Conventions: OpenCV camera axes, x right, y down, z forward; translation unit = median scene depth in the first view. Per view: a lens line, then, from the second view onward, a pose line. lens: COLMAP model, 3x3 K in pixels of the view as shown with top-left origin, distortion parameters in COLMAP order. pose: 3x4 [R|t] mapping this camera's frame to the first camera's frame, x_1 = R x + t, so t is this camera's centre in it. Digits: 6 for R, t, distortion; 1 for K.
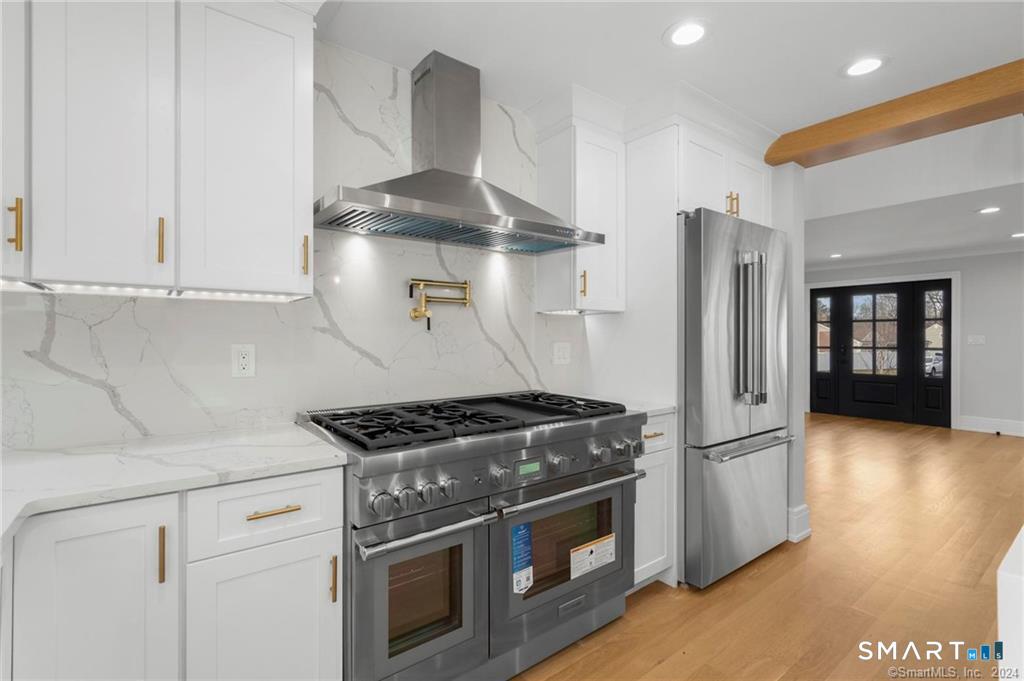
lens RADIAL K [[469.1, 0, 502.2], [0, 469.1, 337.6], [0, 0, 1]] dist [-0.004286, 0.001364]
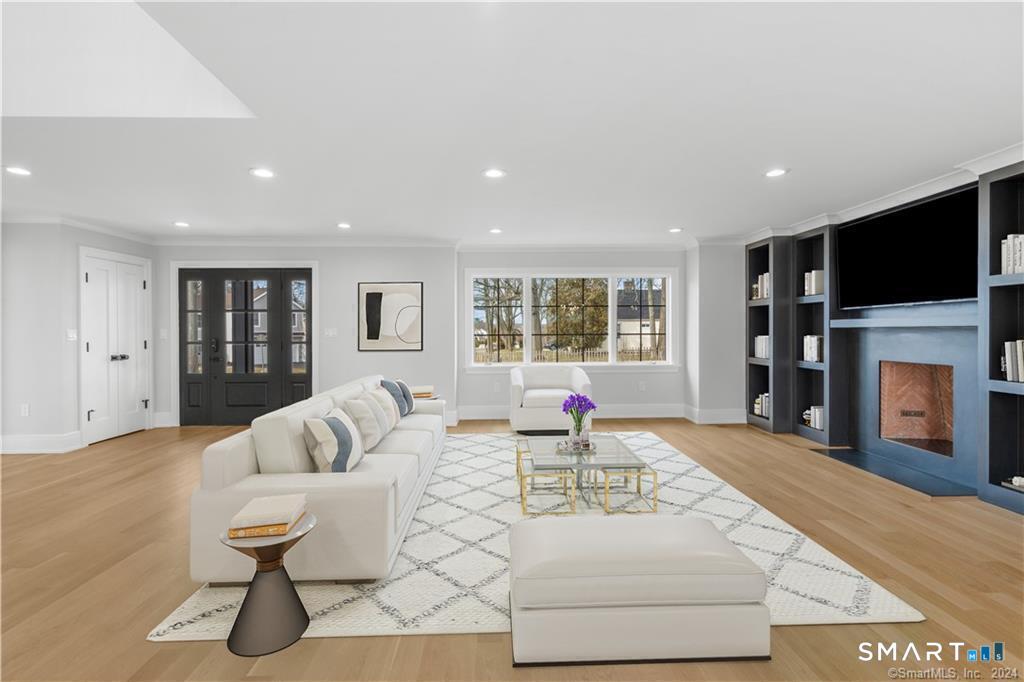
lens RADIAL K [[469.1, 0, 512.5], [0, 469.1, 333.8], [0, 0, 1]] dist [-0.004286, 0.001364]
pose [[0.573733, -0.011428, 0.818962, 1.255385], [0.004946, 0.999933, 0.010489, -0.000728], [-0.819027, -0.001967, 0.573751, 0.352669]]
